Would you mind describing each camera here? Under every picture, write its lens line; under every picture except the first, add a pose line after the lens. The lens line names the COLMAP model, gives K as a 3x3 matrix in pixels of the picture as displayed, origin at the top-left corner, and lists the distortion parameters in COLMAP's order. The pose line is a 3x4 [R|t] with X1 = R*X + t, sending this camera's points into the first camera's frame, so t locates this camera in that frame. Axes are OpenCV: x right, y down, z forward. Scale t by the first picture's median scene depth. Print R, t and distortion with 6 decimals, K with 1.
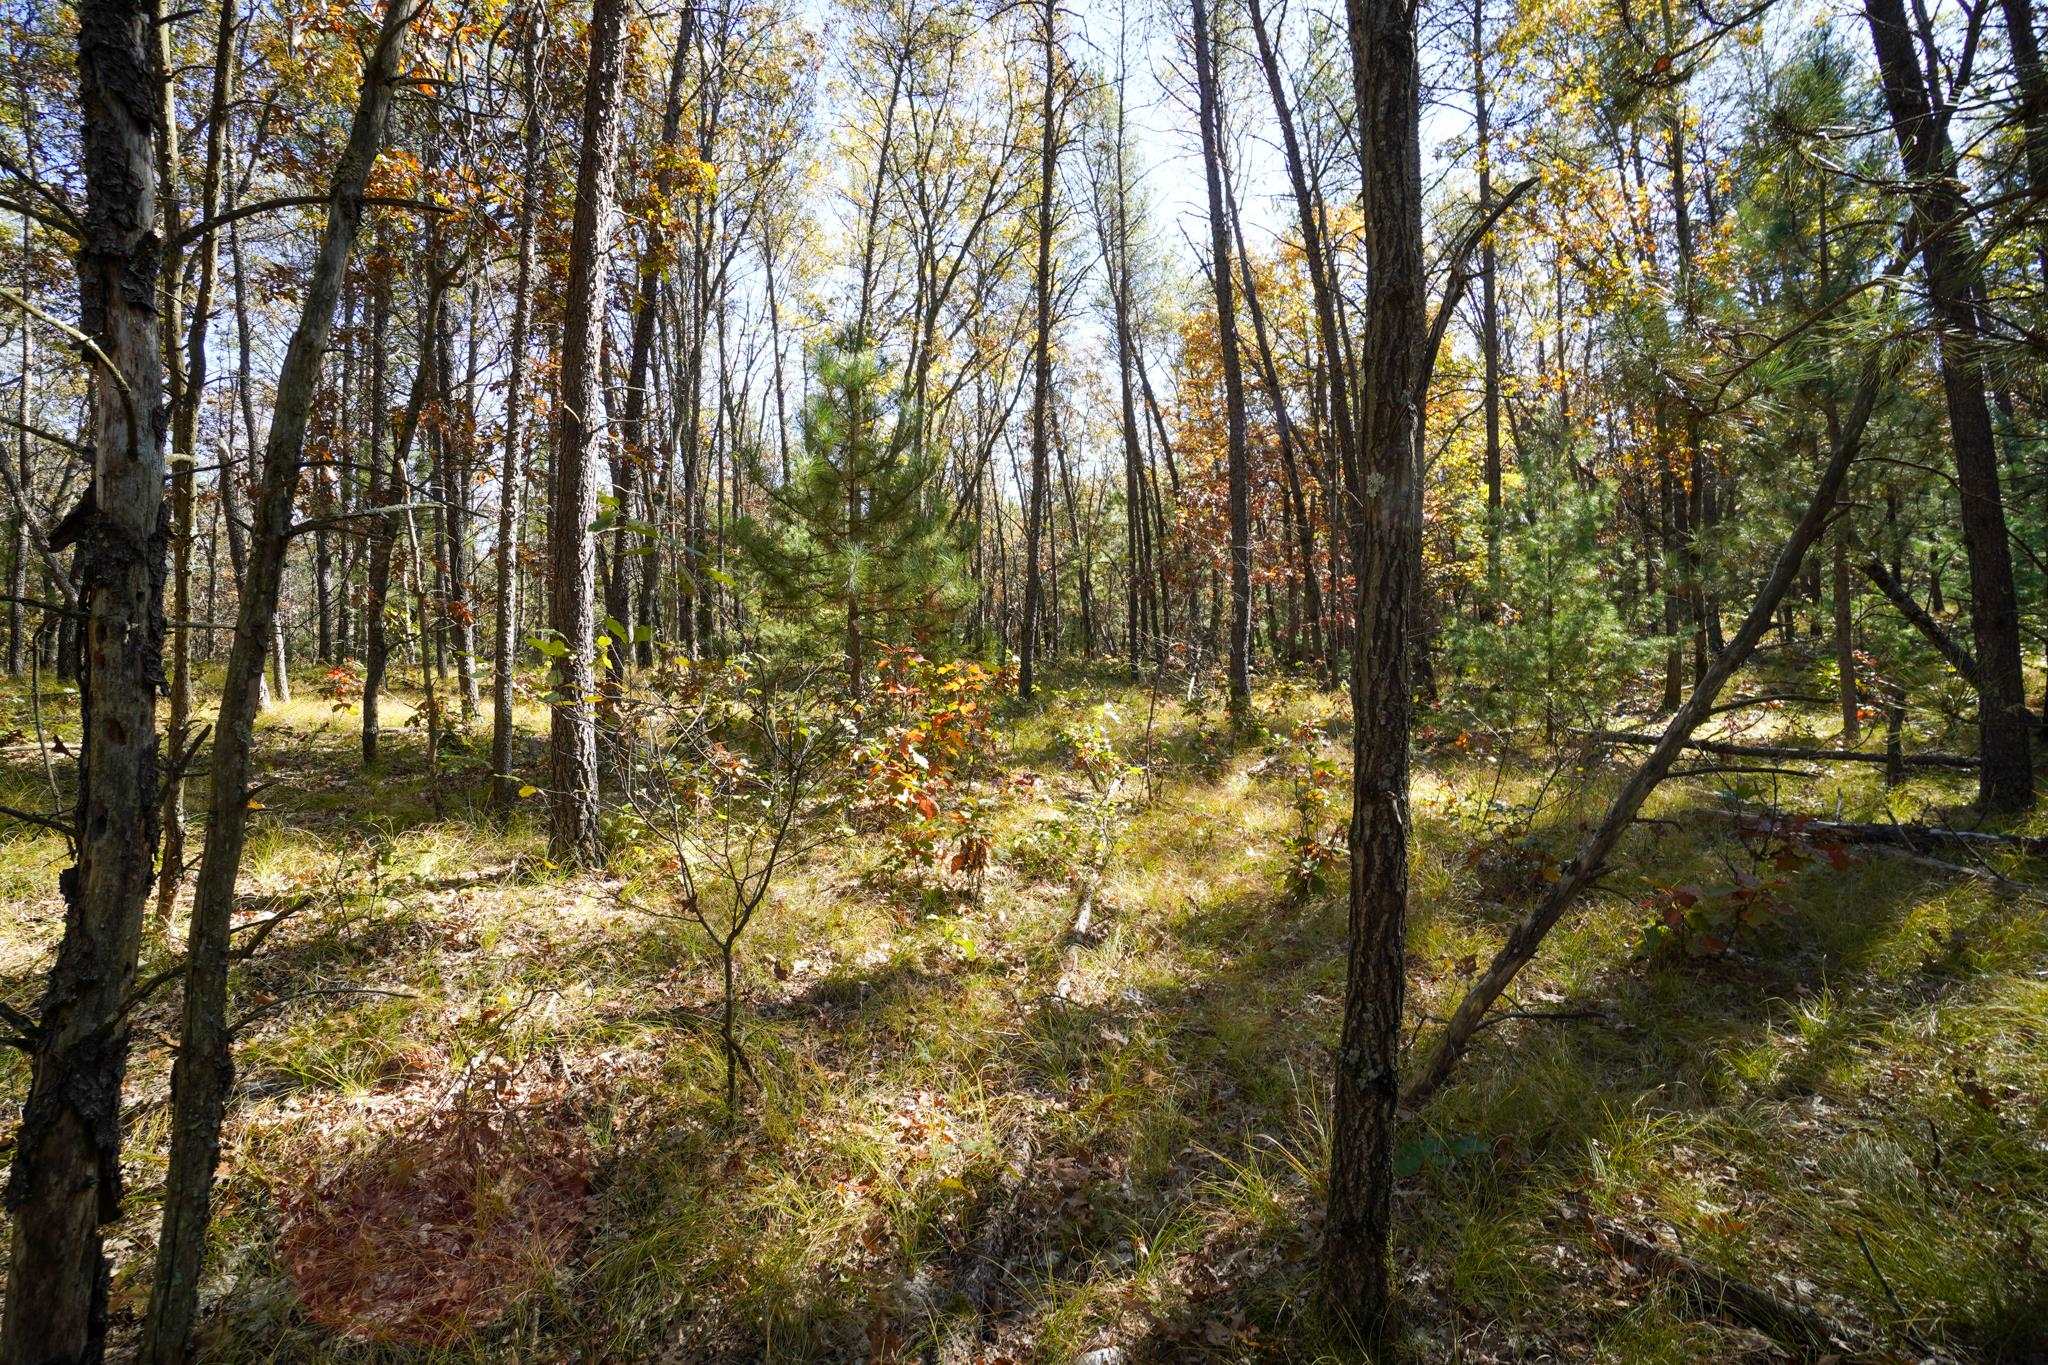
lens RADIAL K [[930.2, 0, 1014.7], [0, 930.2, 647.1], [0, 0, 1]] dist [-0.016132, 0.008781]
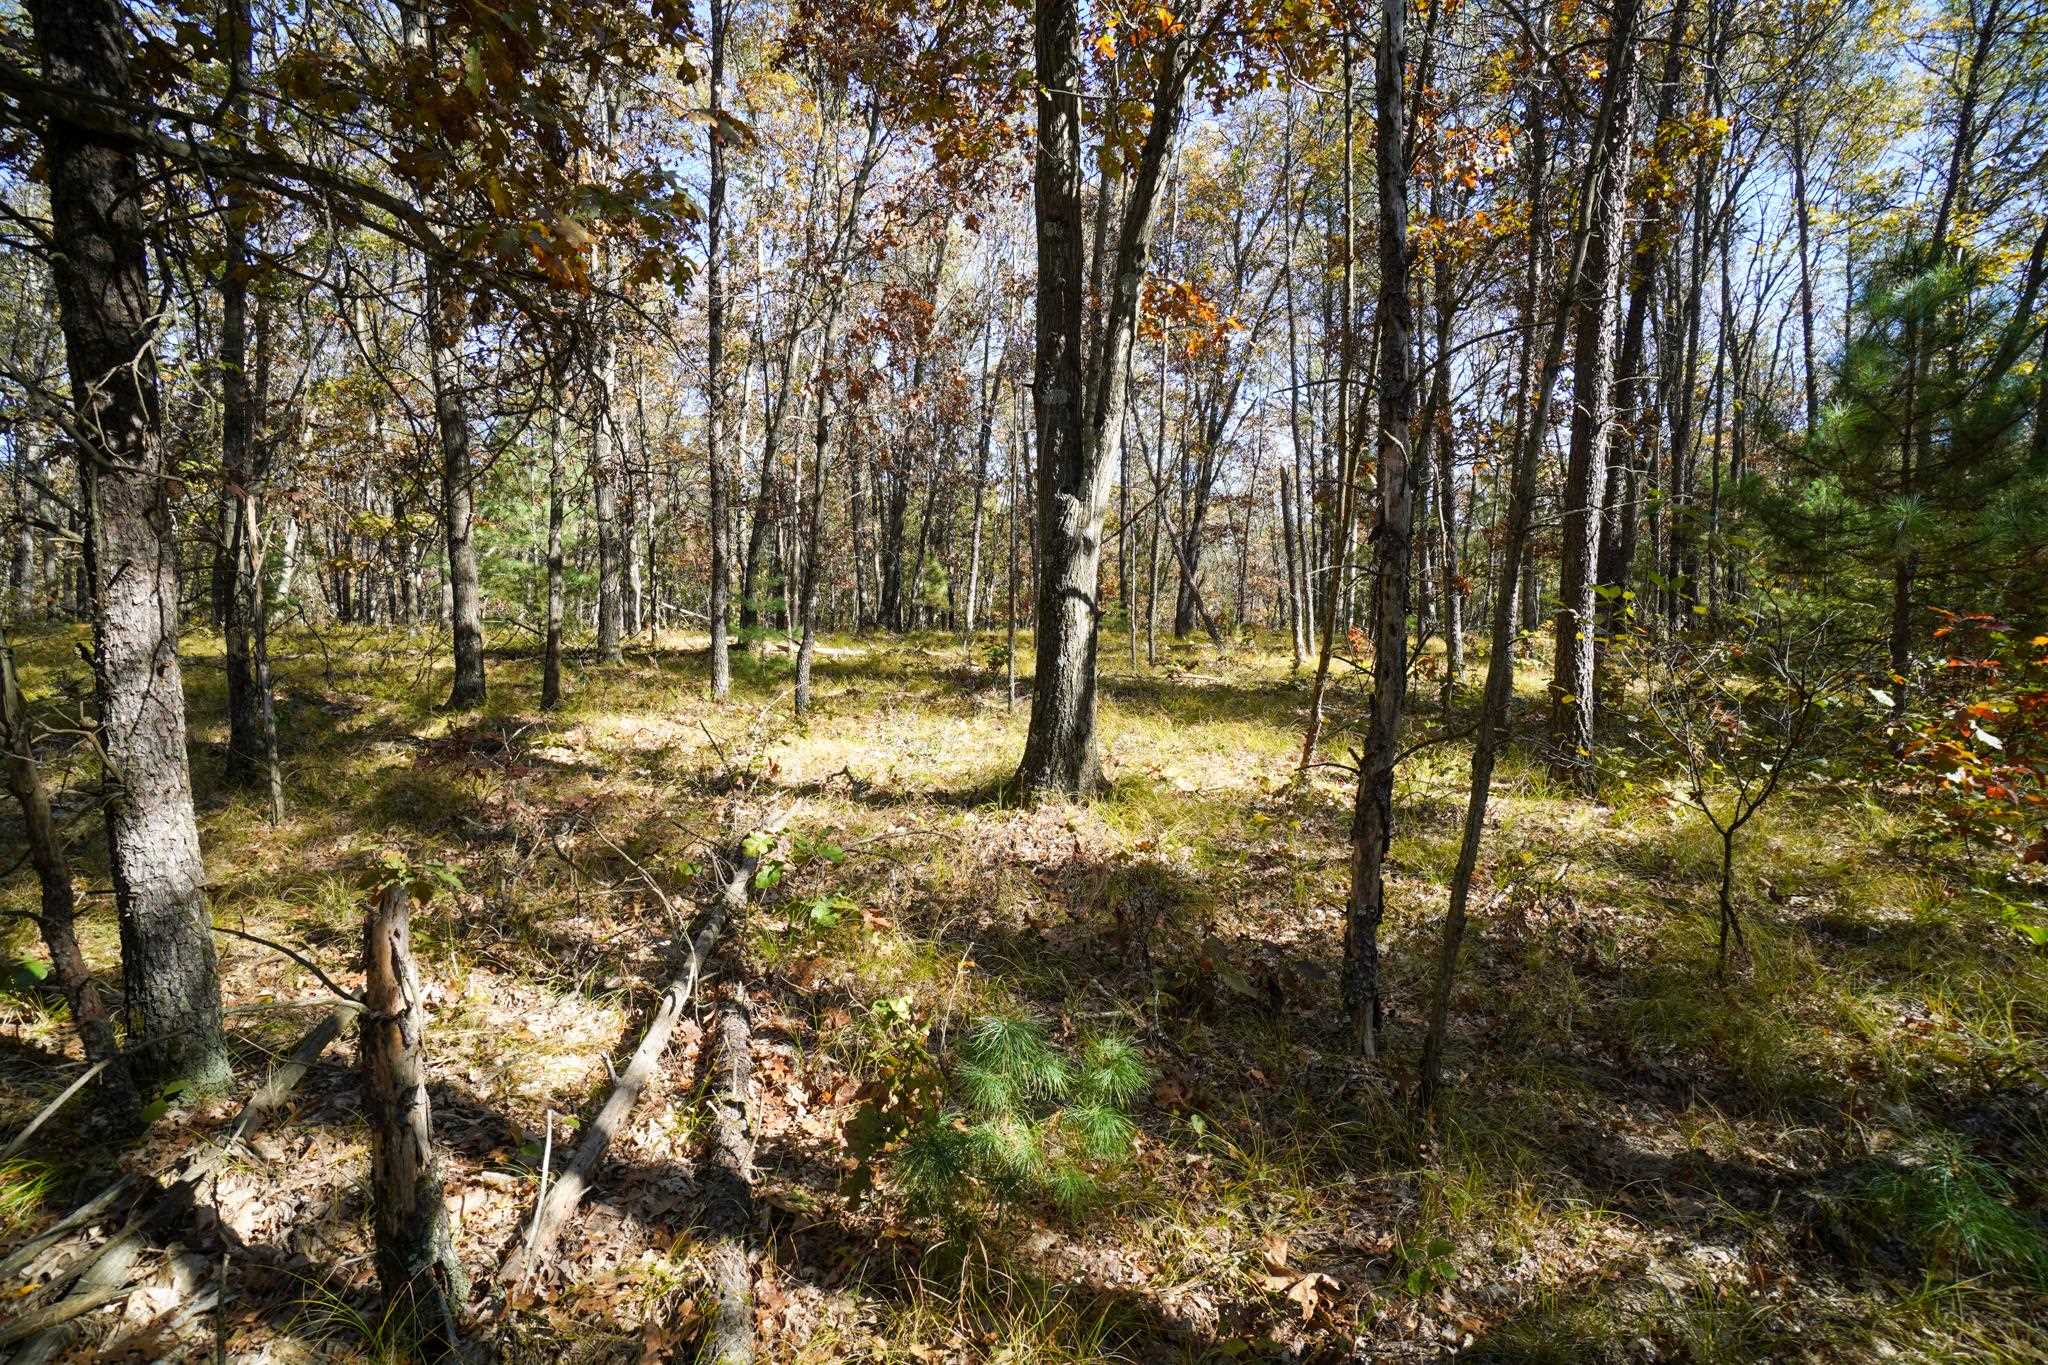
lens RADIAL K [[930.2, 0, 1014.7], [0, 930.2, 647.1], [0, 0, 1]] dist [-0.016132, 0.008781]
pose [[0.583440, 0.039503, -0.811195, 0.025670], [-0.018831, 0.999206, 0.035114, 0.007579], [0.811938, -0.005212, 0.583720, -0.100344]]
